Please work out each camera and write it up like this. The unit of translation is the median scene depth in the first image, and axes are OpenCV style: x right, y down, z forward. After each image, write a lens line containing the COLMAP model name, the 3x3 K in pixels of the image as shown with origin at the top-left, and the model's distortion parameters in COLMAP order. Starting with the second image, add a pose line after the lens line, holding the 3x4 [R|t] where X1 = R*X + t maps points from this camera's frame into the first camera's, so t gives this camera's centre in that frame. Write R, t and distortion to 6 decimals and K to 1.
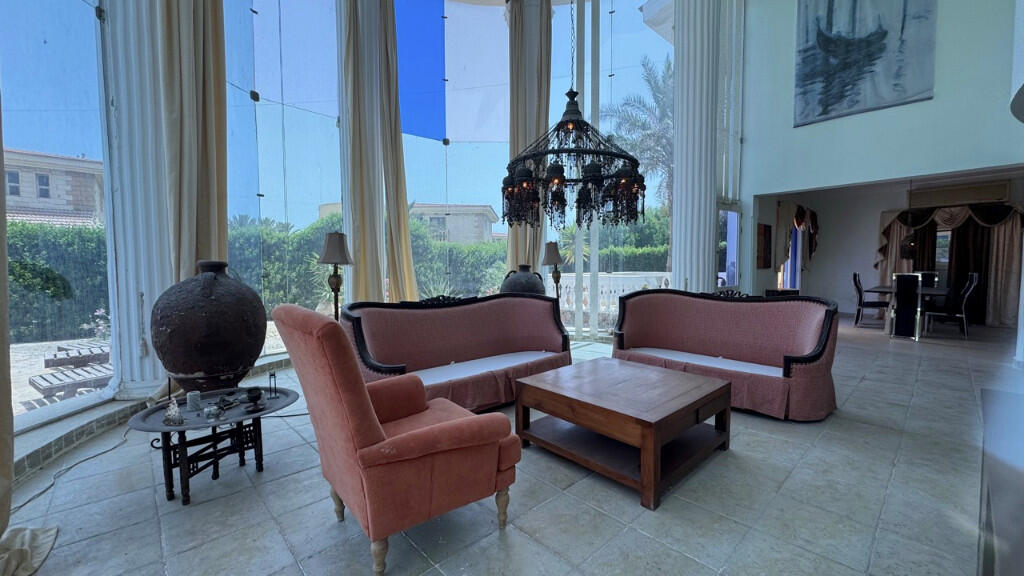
lens RADIAL K [[404.2, 0, 512.0], [0, 404.2, 288.0], [0, 0, 1]] dist [-0.002788, -0.000081]
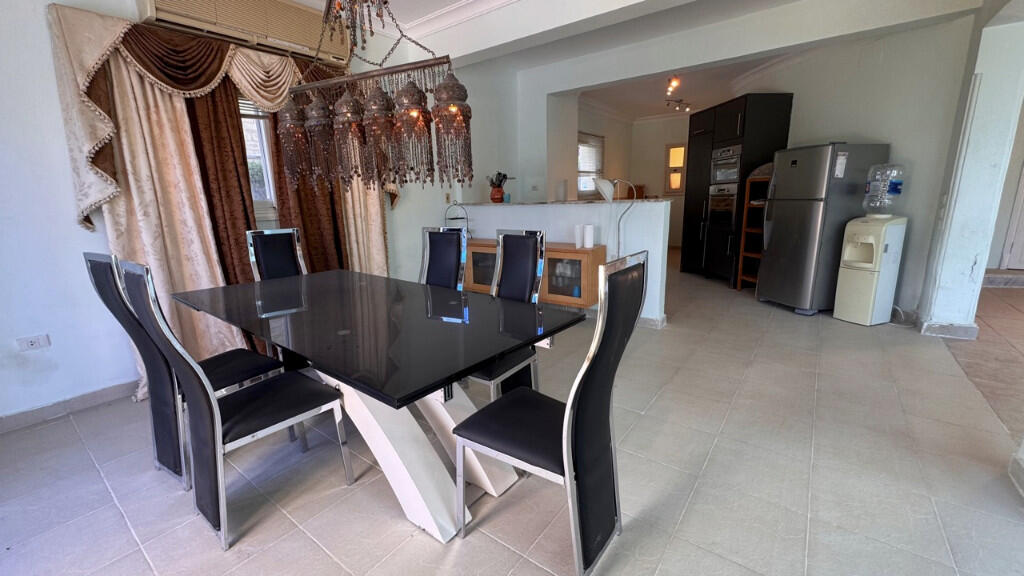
lens RADIAL K [[410.1, 0, 512.0], [0, 410.1, 288.0], [0, 0, 1]] dist [-0.004894, 0.000384]
pose [[-0.167897, -0.202852, 0.964708, 0.655131], [0.083038, 0.972212, 0.218882, -0.052081], [-0.982301, 0.116857, -0.146387, 0.866099]]
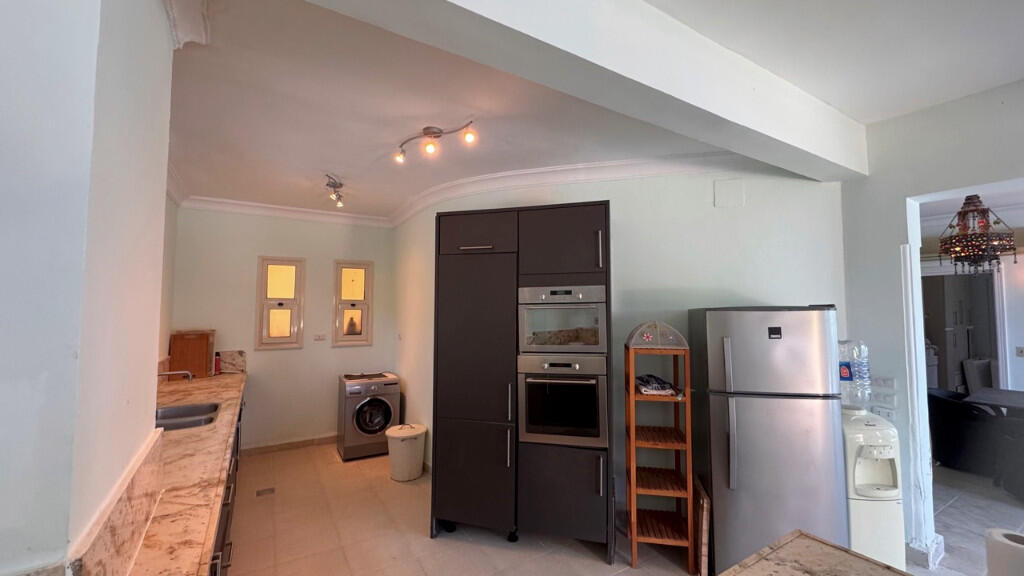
lens RADIAL K [[410.1, 0, 512.0], [0, 410.1, 288.0], [0, 0, 1]] dist [-0.004894, 0.000384]
pose [[-0.980636, 0.016165, 0.195173, 1.258974], [0.017225, 0.999845, 0.003734, -0.102003], [-0.195082, 0.007024, -0.980762, 0.758965]]
